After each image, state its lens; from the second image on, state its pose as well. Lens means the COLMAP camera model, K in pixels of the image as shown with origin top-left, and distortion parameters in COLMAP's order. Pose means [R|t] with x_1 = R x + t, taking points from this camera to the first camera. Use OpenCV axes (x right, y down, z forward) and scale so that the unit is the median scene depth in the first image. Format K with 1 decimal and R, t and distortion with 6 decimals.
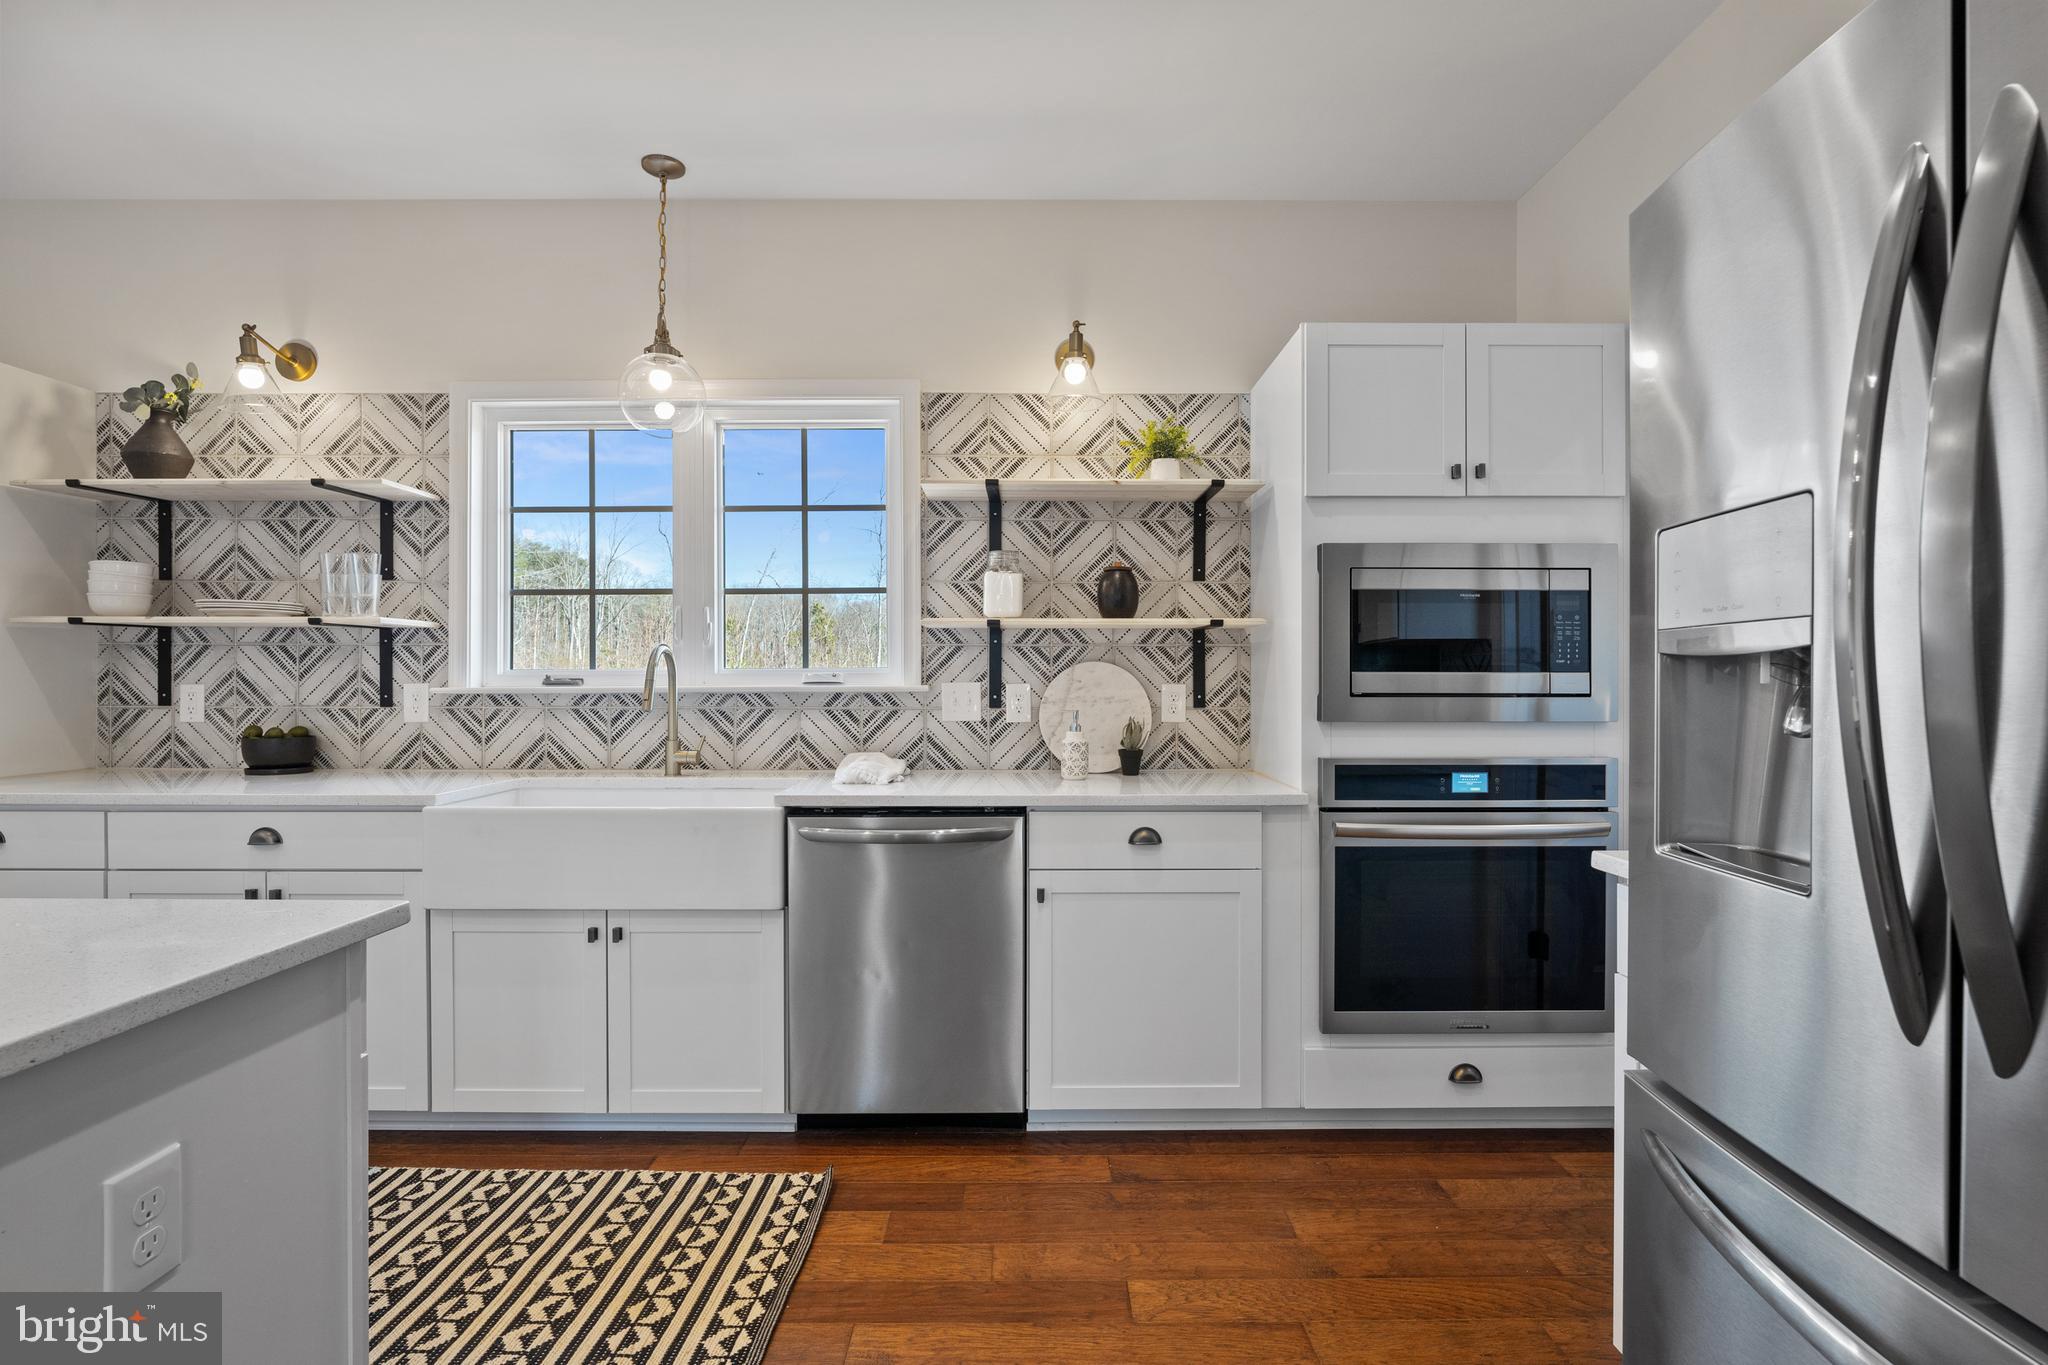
lens RADIAL K [[975.6, 0, 1032.2], [0, 975.6, 672.1], [0, 0, 1]] dist [-0.014486, 0.001407]
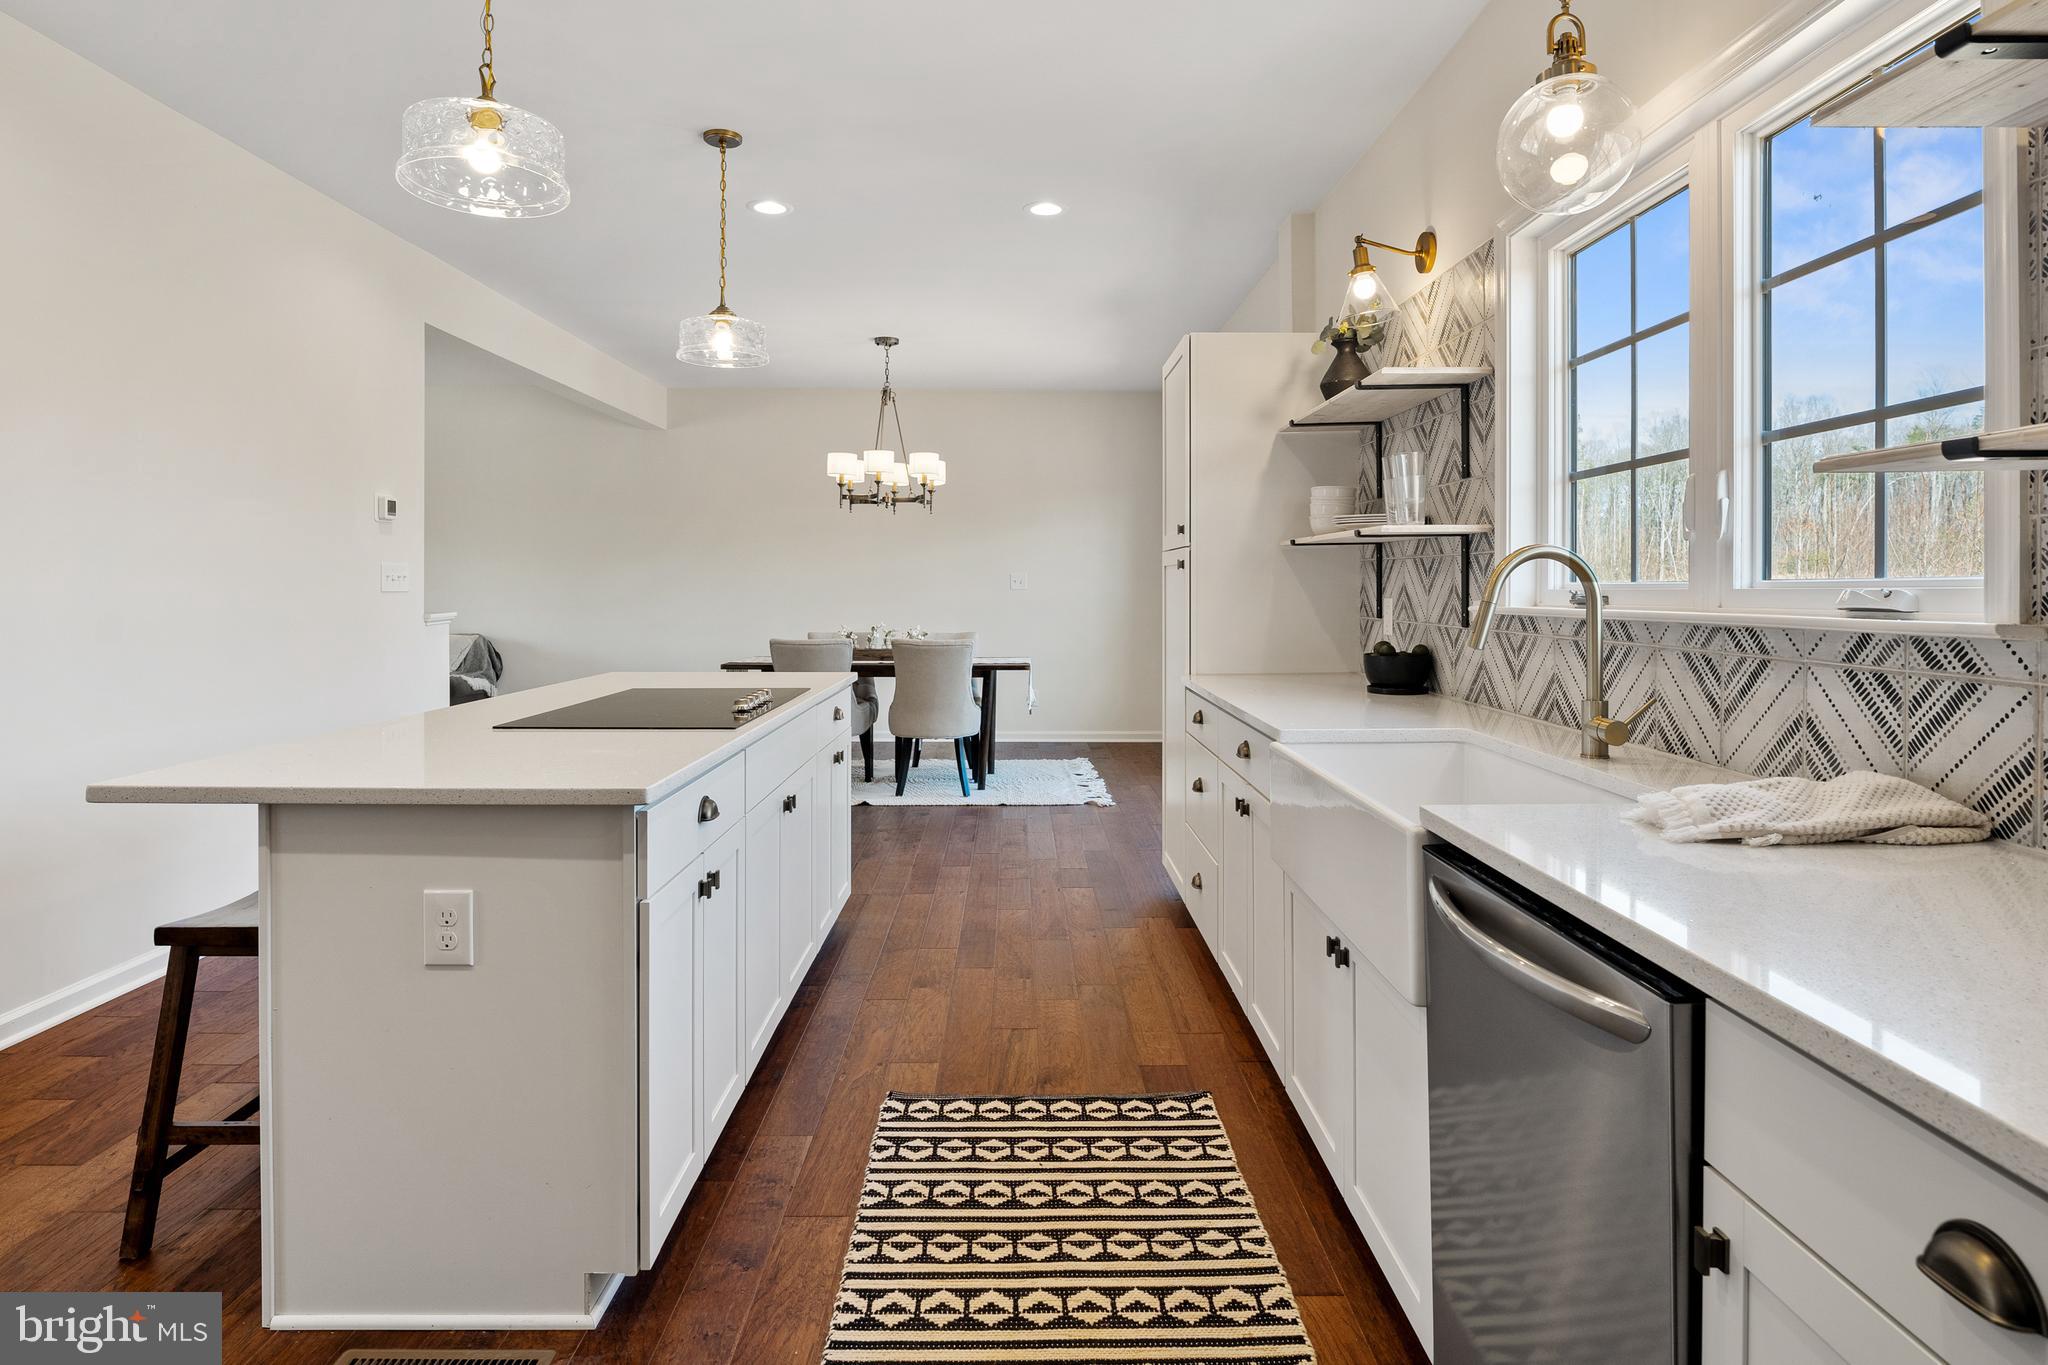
lens RADIAL K [[1133.5, 0, 1046.5], [0, 1133.5, 610.4], [0, 0, 1]] dist [-0.008459, -0.001274]
pose [[0.020524, 0.021548, -0.999557, 0.314673], [0.009480, 0.999719, 0.021746, -0.004304], [0.999744, -0.009922, 0.020314, 0.613565]]
